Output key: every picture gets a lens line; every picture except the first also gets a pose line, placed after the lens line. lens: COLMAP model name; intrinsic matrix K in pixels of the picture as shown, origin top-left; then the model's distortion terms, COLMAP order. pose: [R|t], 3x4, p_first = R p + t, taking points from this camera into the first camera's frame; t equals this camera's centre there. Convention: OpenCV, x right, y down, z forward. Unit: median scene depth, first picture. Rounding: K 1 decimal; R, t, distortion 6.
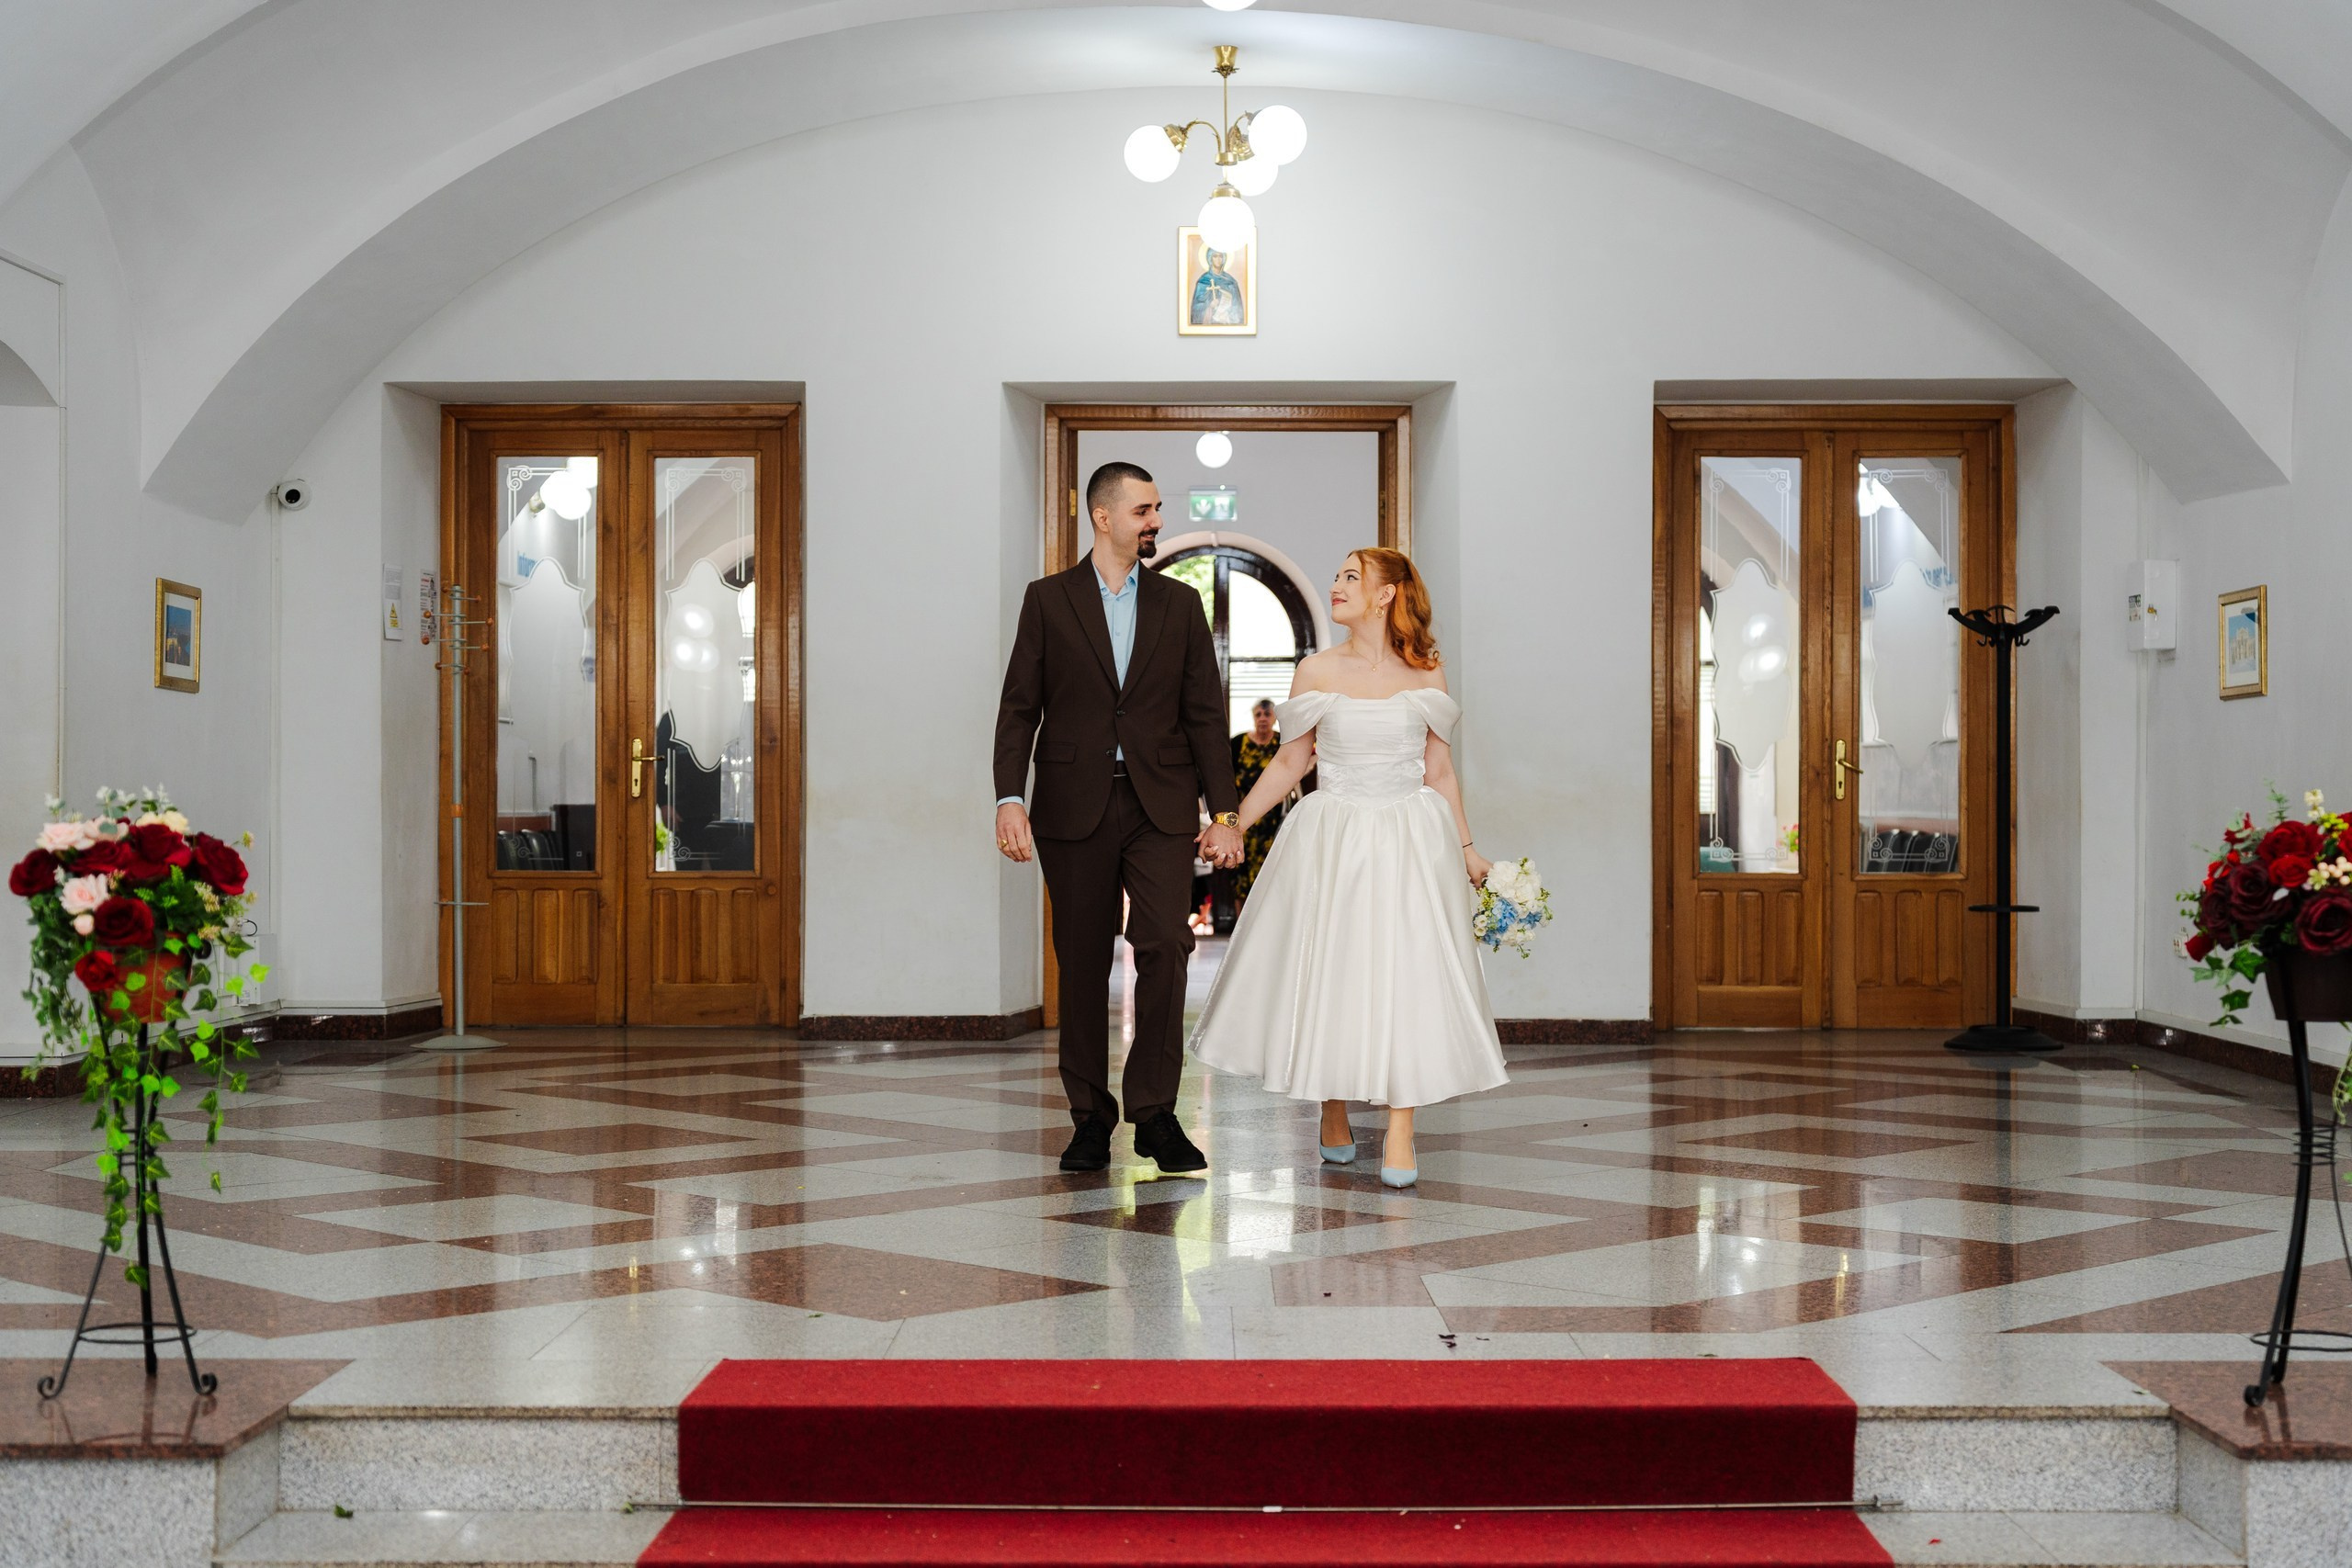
lens RADIAL K [[3438.7, 0, 1178.2], [0, 3438.7, 790.5], [0, 0, 1]] dist [-0.071619, 0.000000]
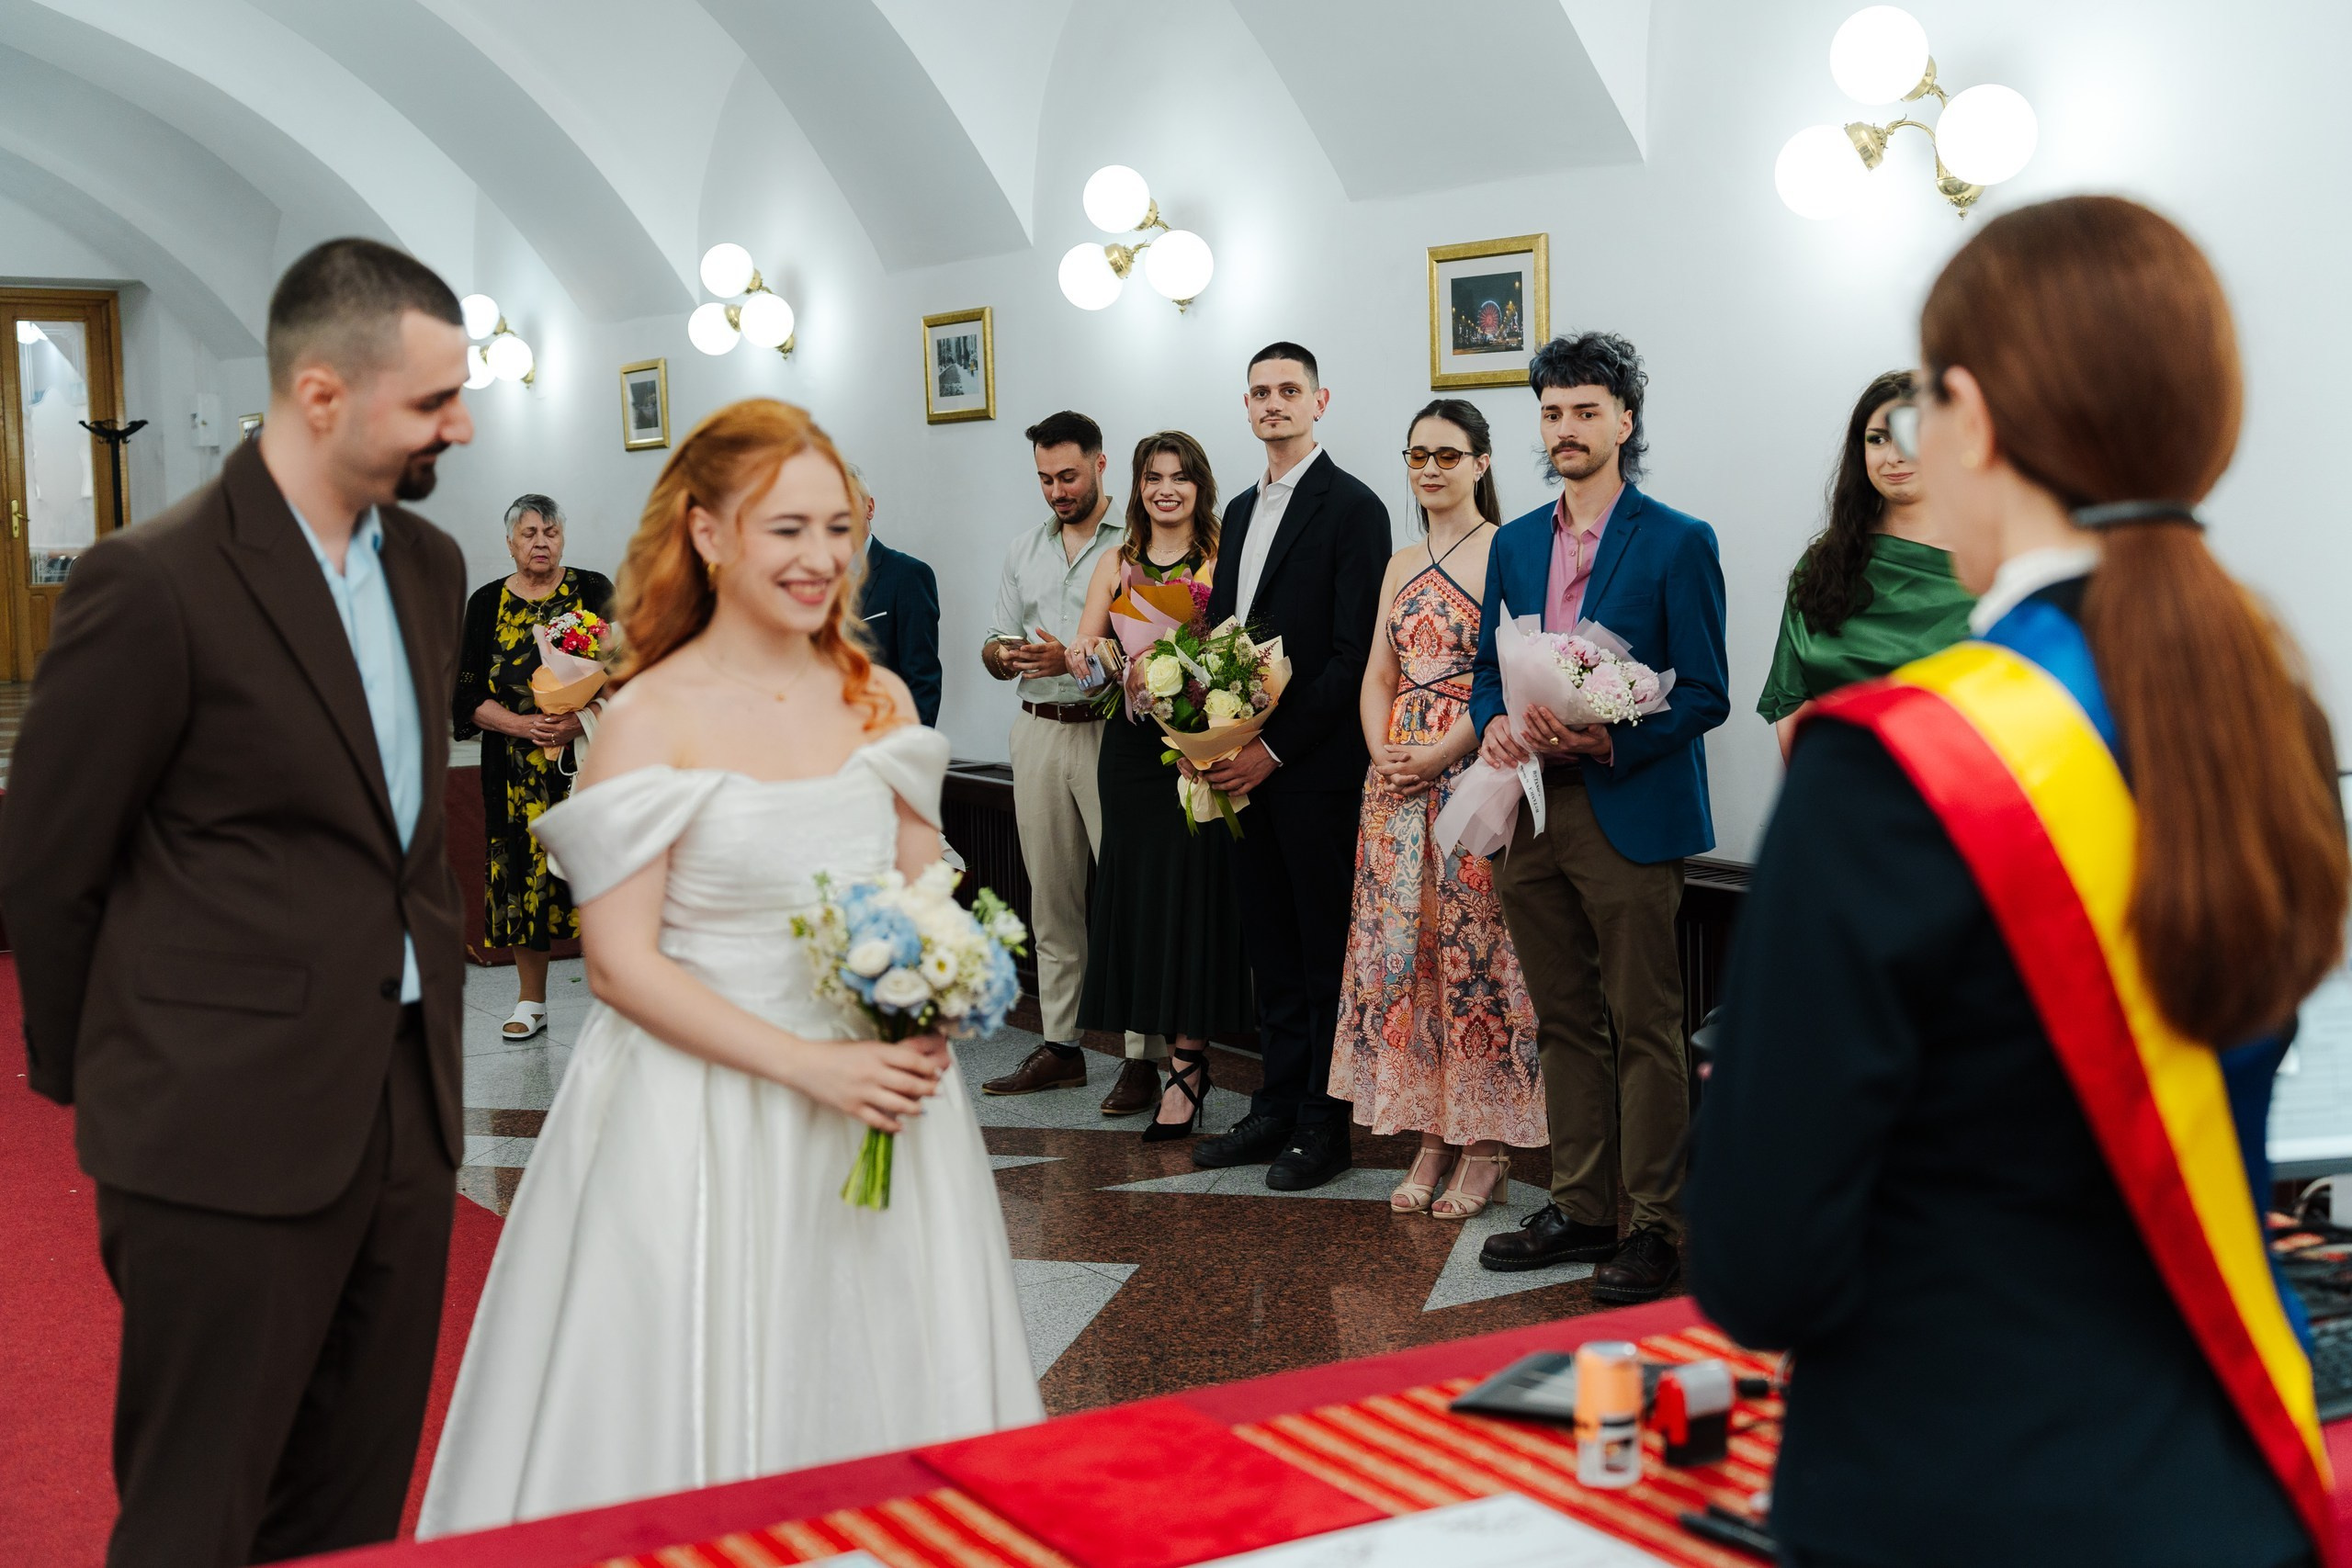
lens RADIAL K [[2691.5, 0, 1164.9], [0, 2691.5, 791.3], [0, 0, 1]] dist [-0.040619, 0.000000]
pose [[0.829965, -0.072848, 0.553039, -0.059825], [0.016109, 0.994152, 0.106777, -0.004469], [-0.557584, -0.079713, 0.826285, -0.336422]]
